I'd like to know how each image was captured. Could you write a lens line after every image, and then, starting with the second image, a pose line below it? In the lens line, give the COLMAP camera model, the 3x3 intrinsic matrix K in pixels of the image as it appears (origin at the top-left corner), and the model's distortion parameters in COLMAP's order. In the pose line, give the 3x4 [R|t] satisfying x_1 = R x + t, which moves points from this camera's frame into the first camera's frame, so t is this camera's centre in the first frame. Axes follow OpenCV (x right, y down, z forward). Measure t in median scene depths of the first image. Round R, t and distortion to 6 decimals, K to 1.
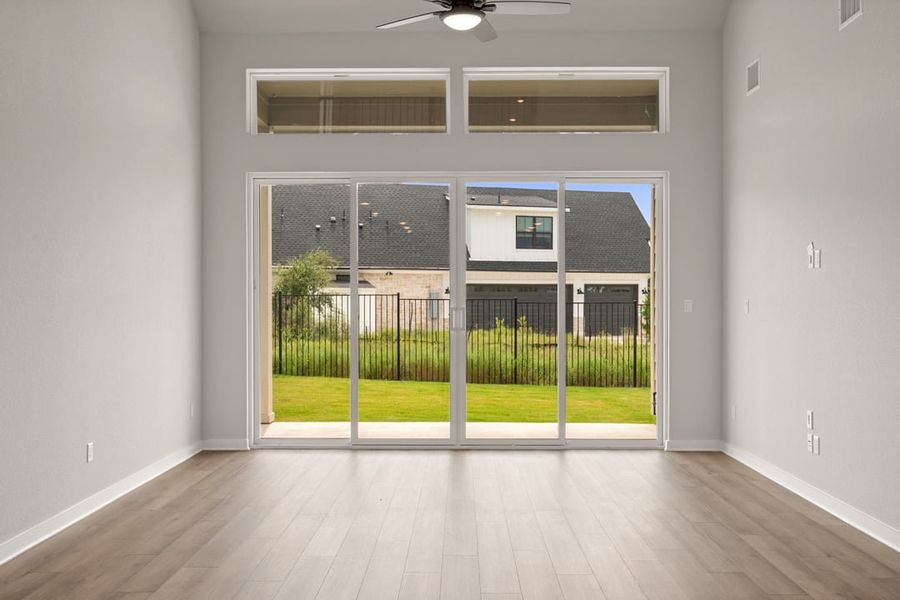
lens RADIAL K [[833.7, 0, 450.5], [0, 833.7, 300.6], [0, 0, 1]] dist [0.004080, 0.000000]
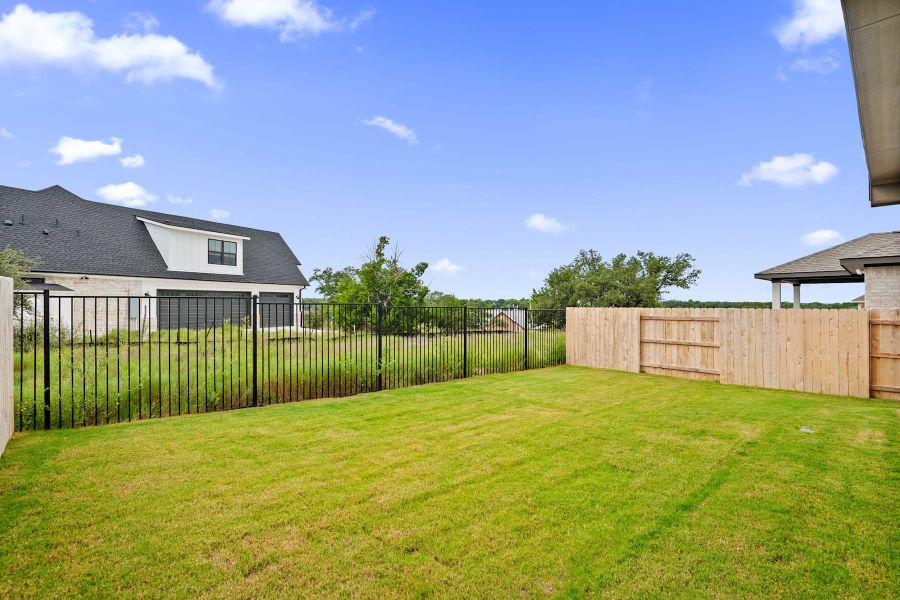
lens RADIAL K [[409.5, 0, 446.5], [0, 409.5, 299.5], [0, 0, 1]] dist [0.000545, -0.004329]
pose [[0.725313, 0.007951, 0.688374, -0.125973], [-0.003118, 0.999961, -0.008265, -0.002326], [-0.688412, 0.003849, 0.725309, 0.370997]]
